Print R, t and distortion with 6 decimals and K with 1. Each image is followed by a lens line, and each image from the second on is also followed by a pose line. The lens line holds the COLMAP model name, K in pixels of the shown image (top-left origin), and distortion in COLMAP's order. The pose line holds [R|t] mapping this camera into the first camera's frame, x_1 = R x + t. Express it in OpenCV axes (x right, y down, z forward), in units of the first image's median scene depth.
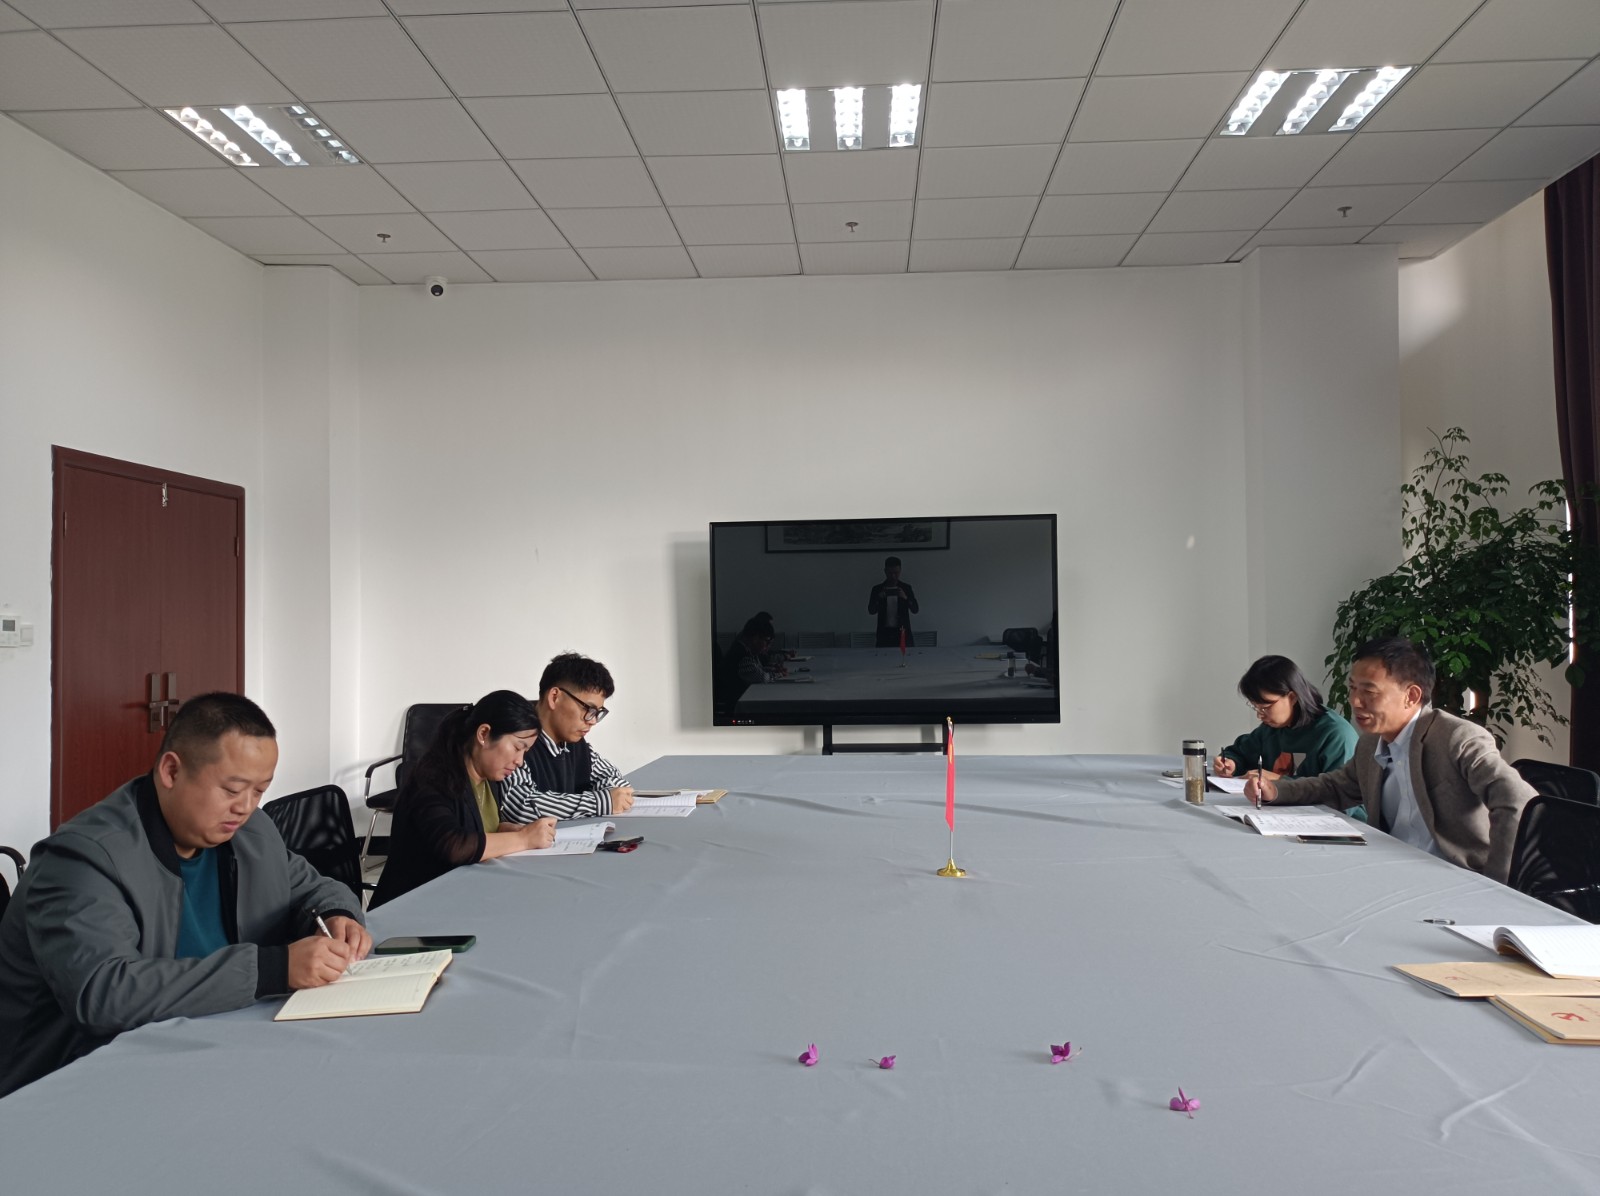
lens RADIAL K [[1232.2, 0, 850.1], [0, 1232.2, 604.1], [0, 0, 1]] dist [0.009444, 0.000127]
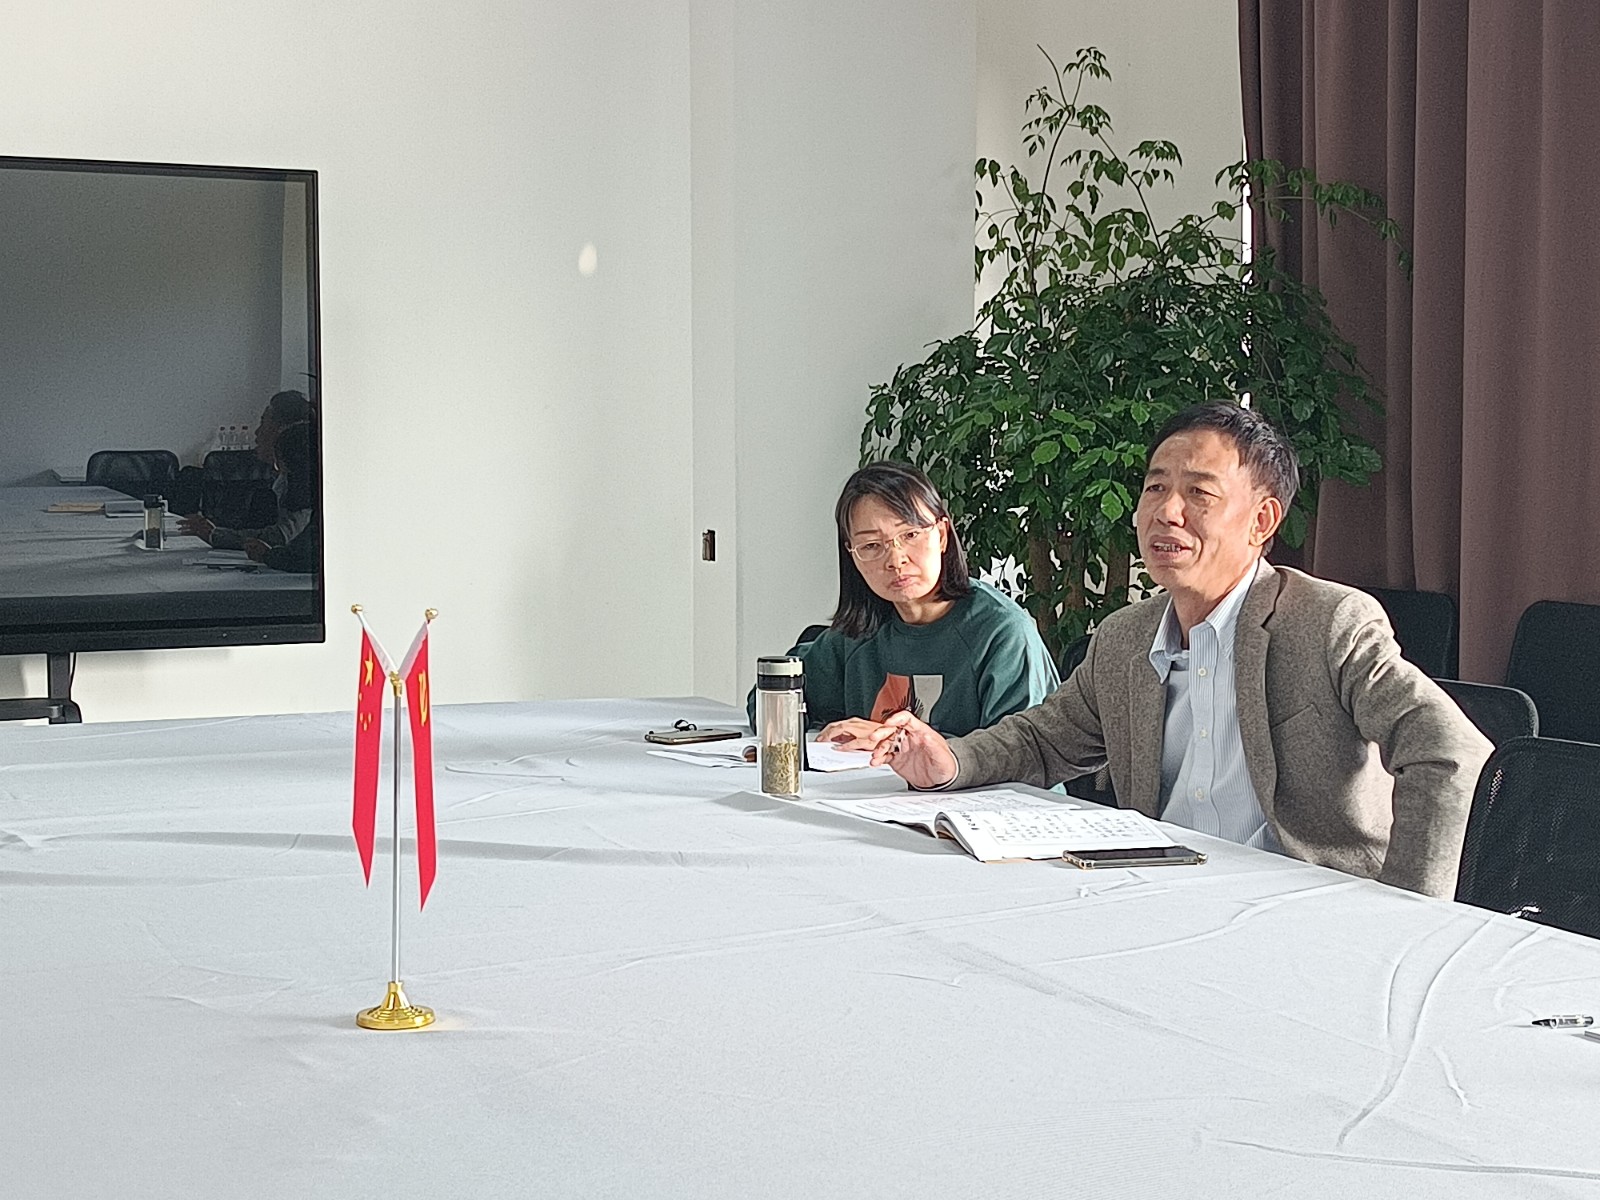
lens RADIAL K [[2247.2, 0, 803.2], [0, 2247.2, 595.2], [0, 0, 1]] dist [0.022628, -0.007436]
pose [[0.871893, -0.016587, 0.489416, -0.079304], [-0.012519, 0.998345, 0.056137, 0.034188], [-0.489537, -0.055073, 0.870242, 0.226620]]
